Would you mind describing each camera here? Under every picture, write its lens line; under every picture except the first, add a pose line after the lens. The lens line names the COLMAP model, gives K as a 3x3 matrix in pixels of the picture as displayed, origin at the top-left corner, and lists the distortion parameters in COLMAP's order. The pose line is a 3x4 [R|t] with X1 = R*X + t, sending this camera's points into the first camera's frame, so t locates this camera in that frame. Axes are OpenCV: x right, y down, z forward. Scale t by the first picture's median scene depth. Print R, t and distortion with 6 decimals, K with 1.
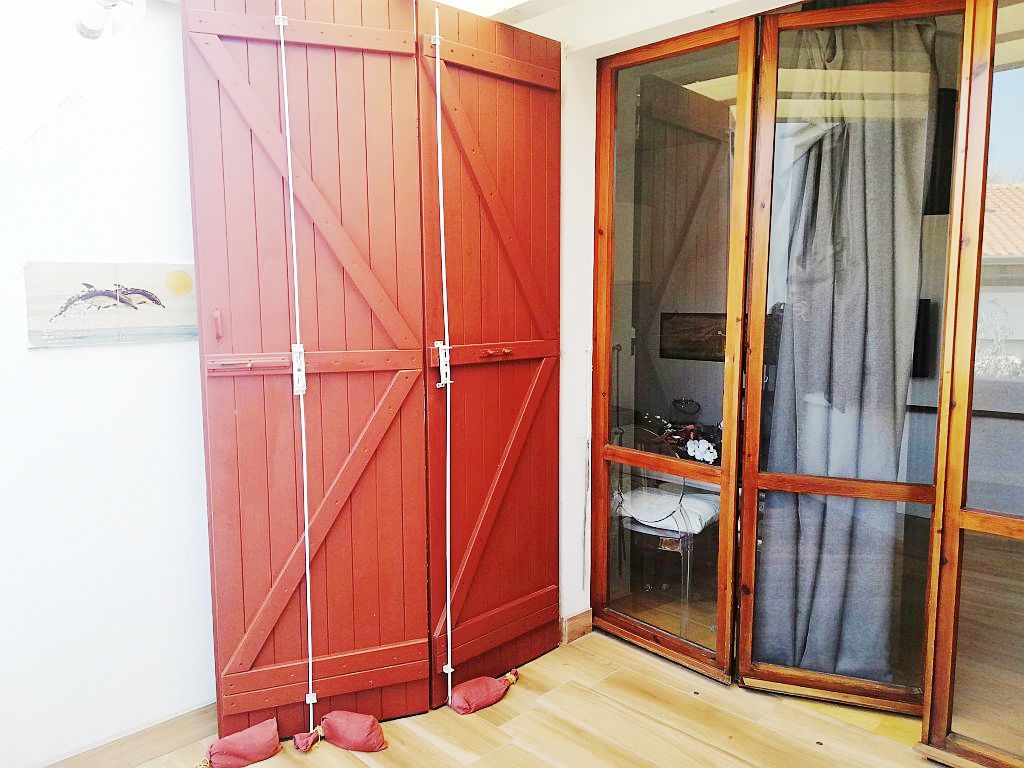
lens RADIAL K [[767.0, 0, 506.7], [0, 767.0, 378.8], [0, 0, 1]] dist [0.052394, -0.066875]
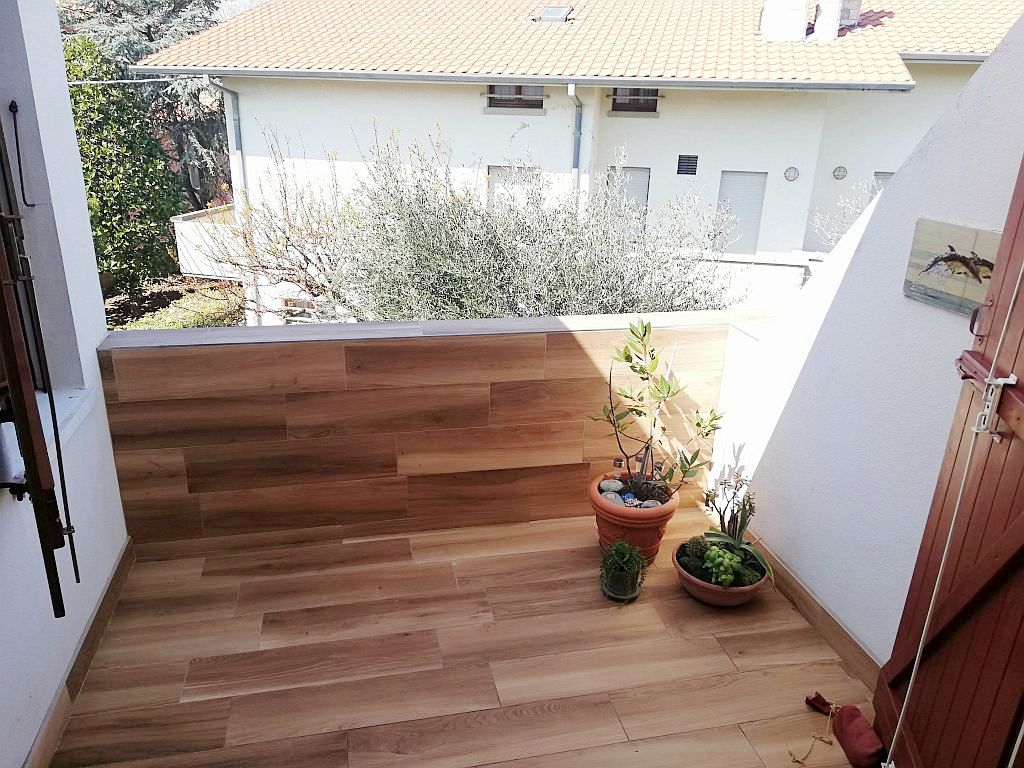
lens RADIAL K [[767.0, 0, 510.6], [0, 767.0, 376.8], [0, 0, 1]] dist [0.052394, -0.066875]
pose [[-0.529101, 0.274362, -0.802981, 0.557456], [-0.128806, 0.909354, 0.395581, -0.272610], [0.838726, 0.312731, -0.445800, 0.960736]]
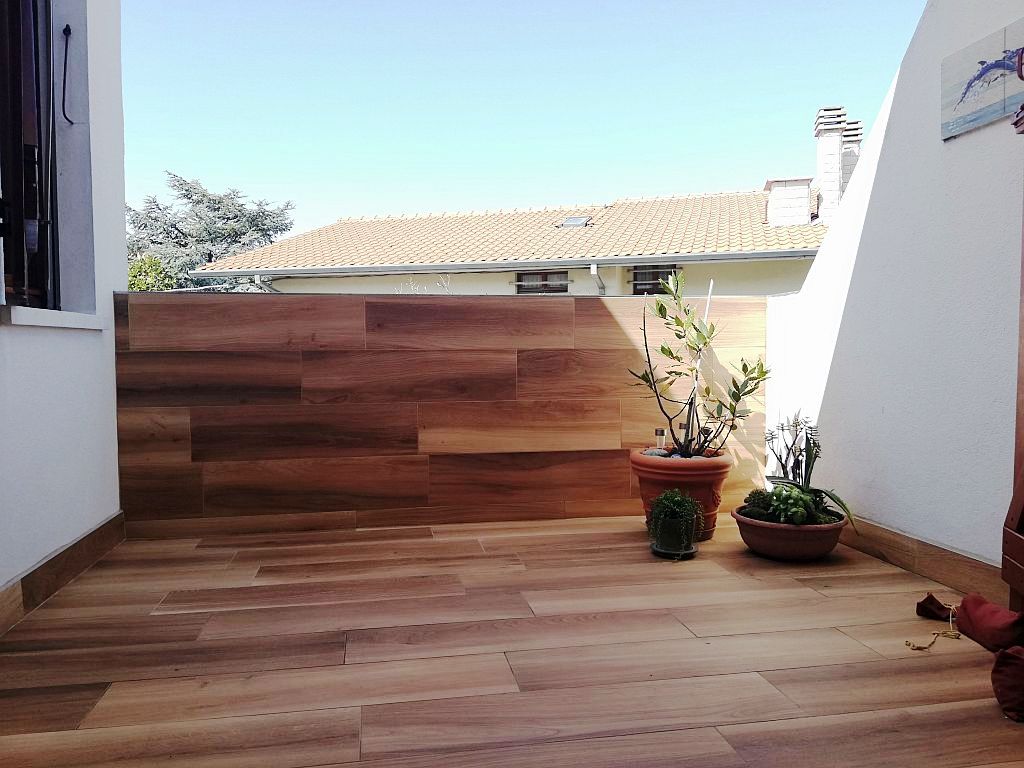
lens RADIAL K [[767.0, 0, 507.8], [0, 767.0, 373.5], [0, 0, 1]] dist [0.052394, -0.066875]
pose [[-0.563862, 0.031532, -0.825267, 0.558876], [-0.091046, 0.990807, 0.100064, 0.205775], [0.820835, 0.131560, -0.555807, 1.036993]]
